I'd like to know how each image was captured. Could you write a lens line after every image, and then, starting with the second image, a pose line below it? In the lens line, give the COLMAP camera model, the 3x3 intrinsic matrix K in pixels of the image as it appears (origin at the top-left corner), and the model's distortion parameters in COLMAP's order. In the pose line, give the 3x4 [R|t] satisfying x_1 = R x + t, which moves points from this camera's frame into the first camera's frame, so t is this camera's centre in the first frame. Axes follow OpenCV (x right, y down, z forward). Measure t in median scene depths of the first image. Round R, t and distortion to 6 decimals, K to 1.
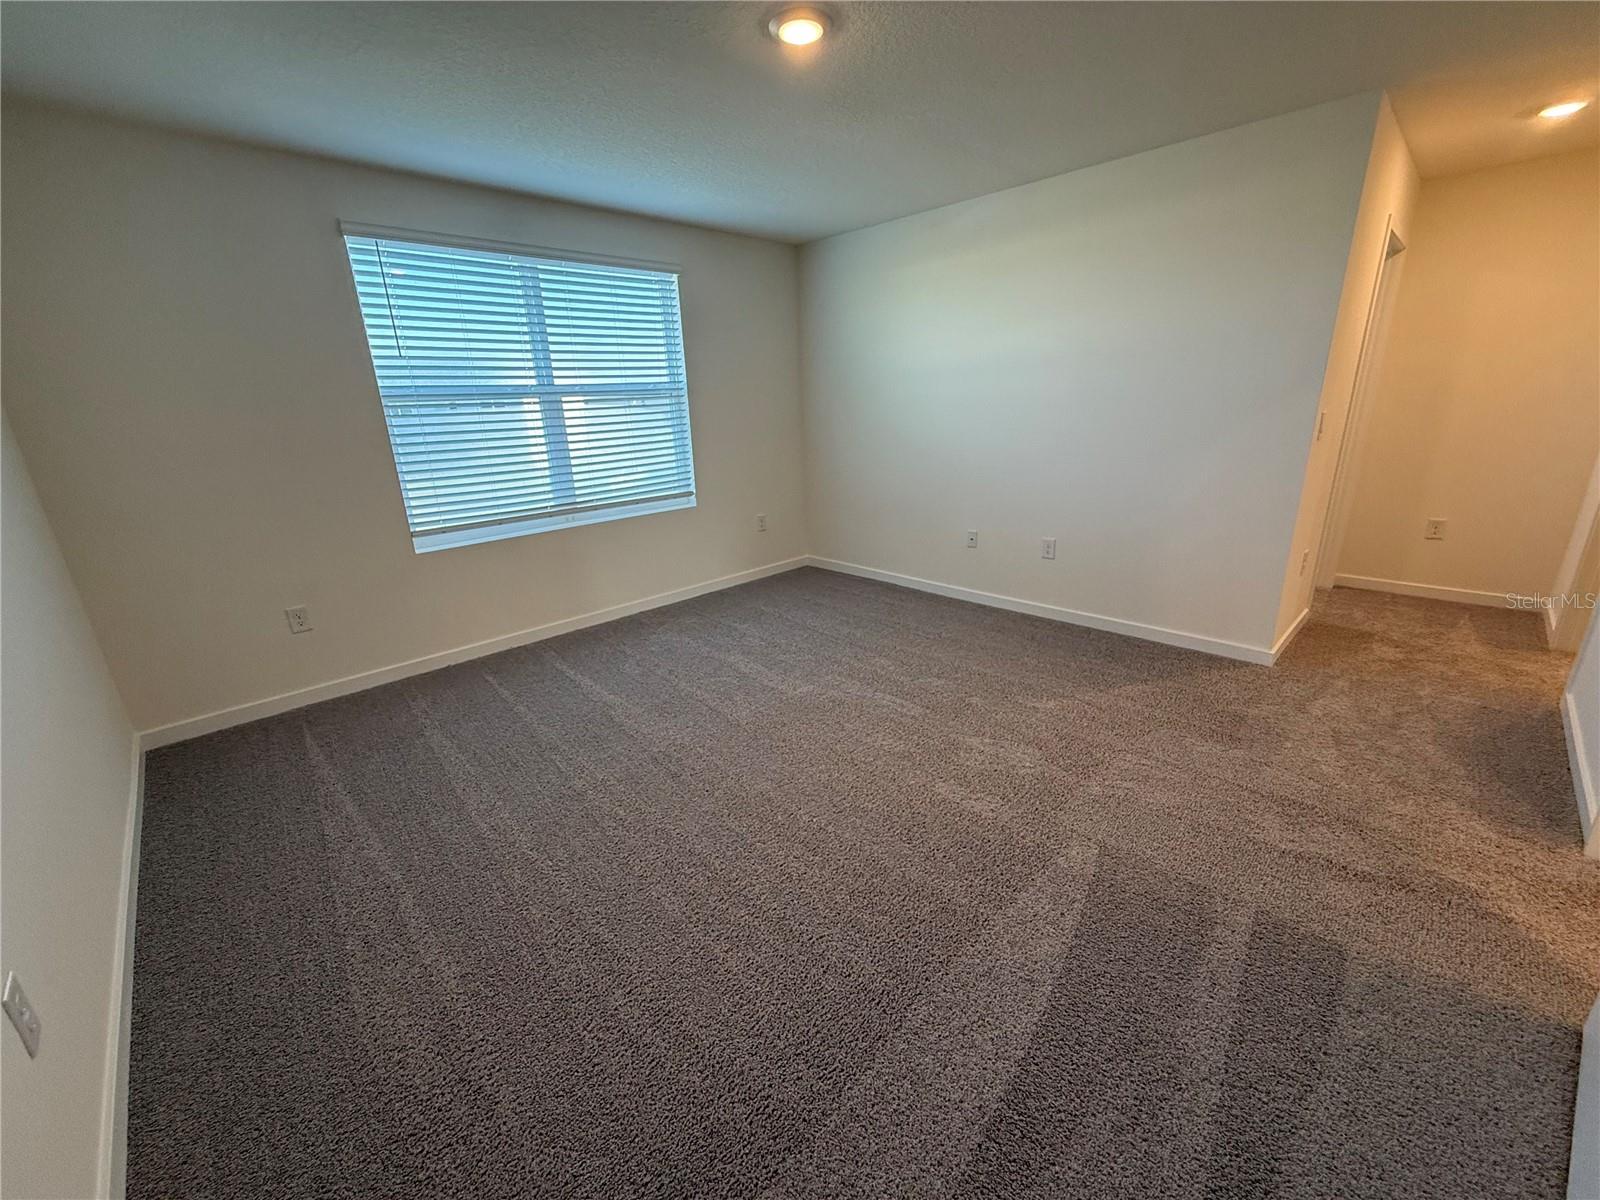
lens RADIAL K [[638.9, 0, 811.8], [0, 638.9, 604.6], [0, 0, 1]] dist [0.001454, -0.000265]
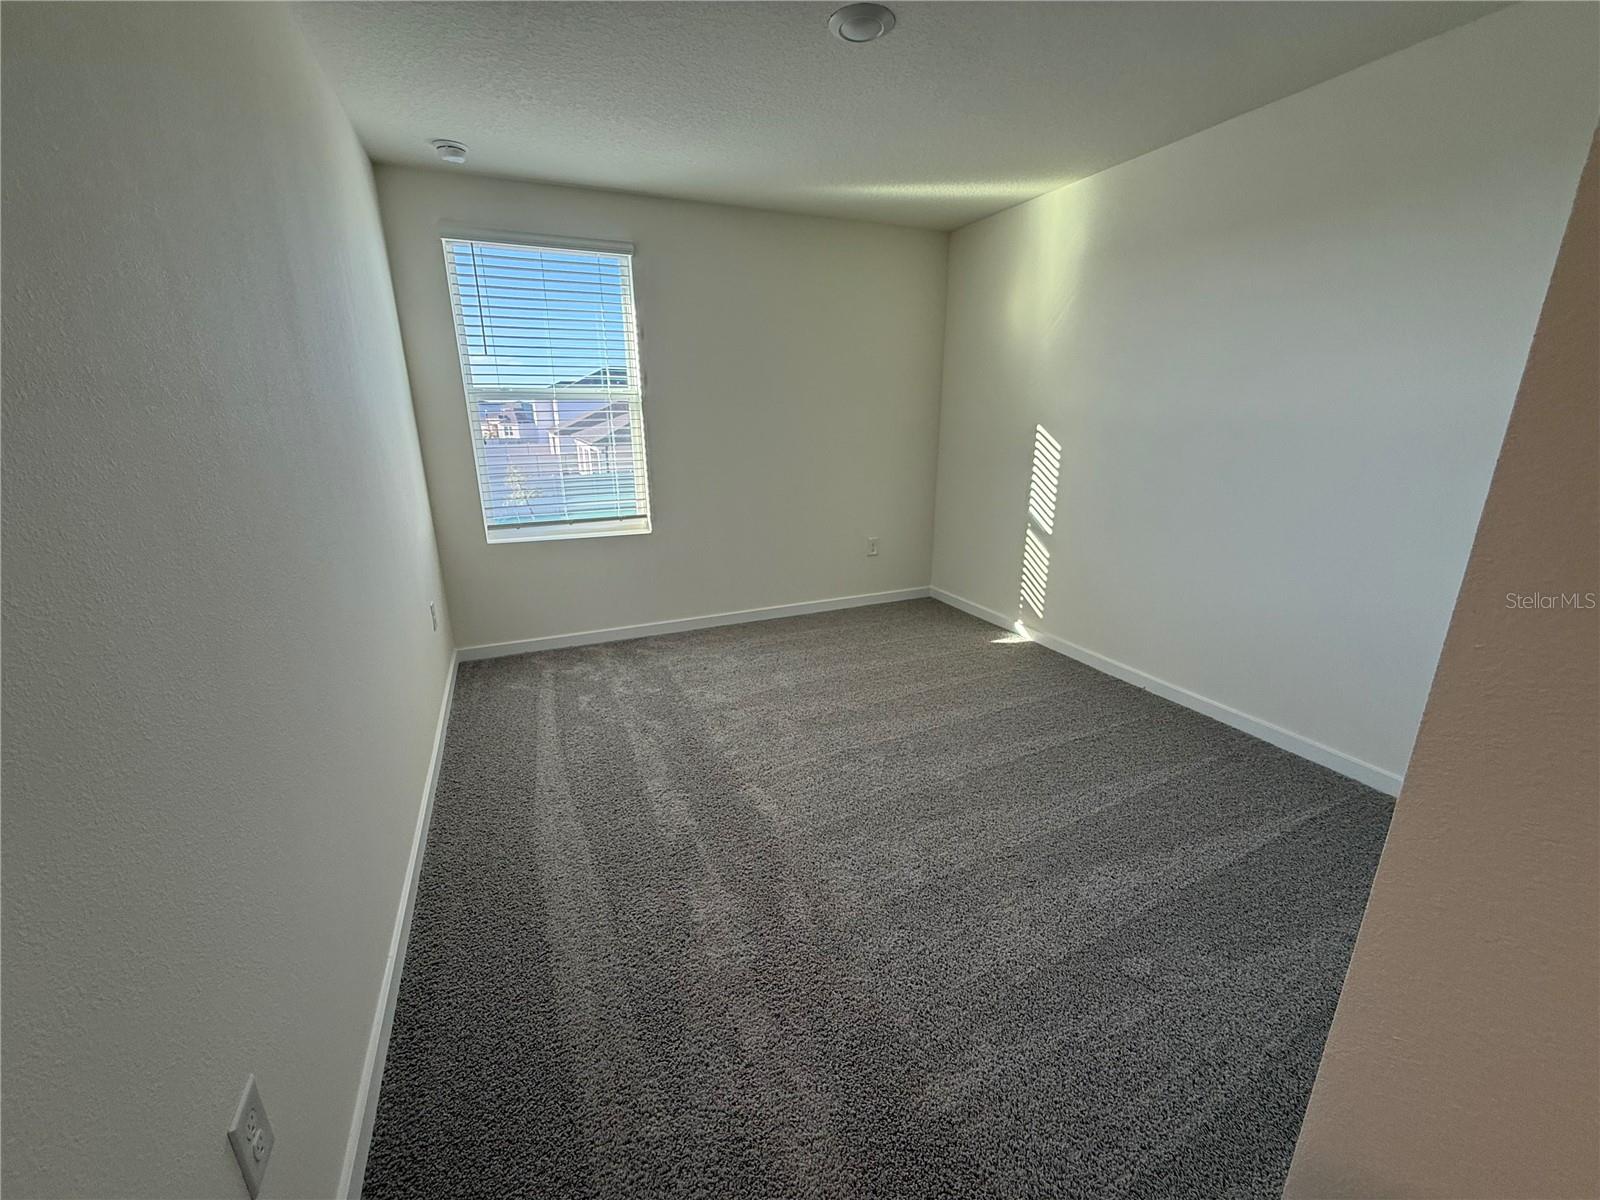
lens RADIAL K [[638.9, 0, 803.8], [0, 638.9, 599.4], [0, 0, 1]] dist [0.001454, -0.000265]
pose [[0.934057, 0.133362, -0.331290, 0.212037], [-0.138202, 0.990363, 0.009019, -0.072006], [0.329300, 0.037360, 0.943486, 0.197359]]
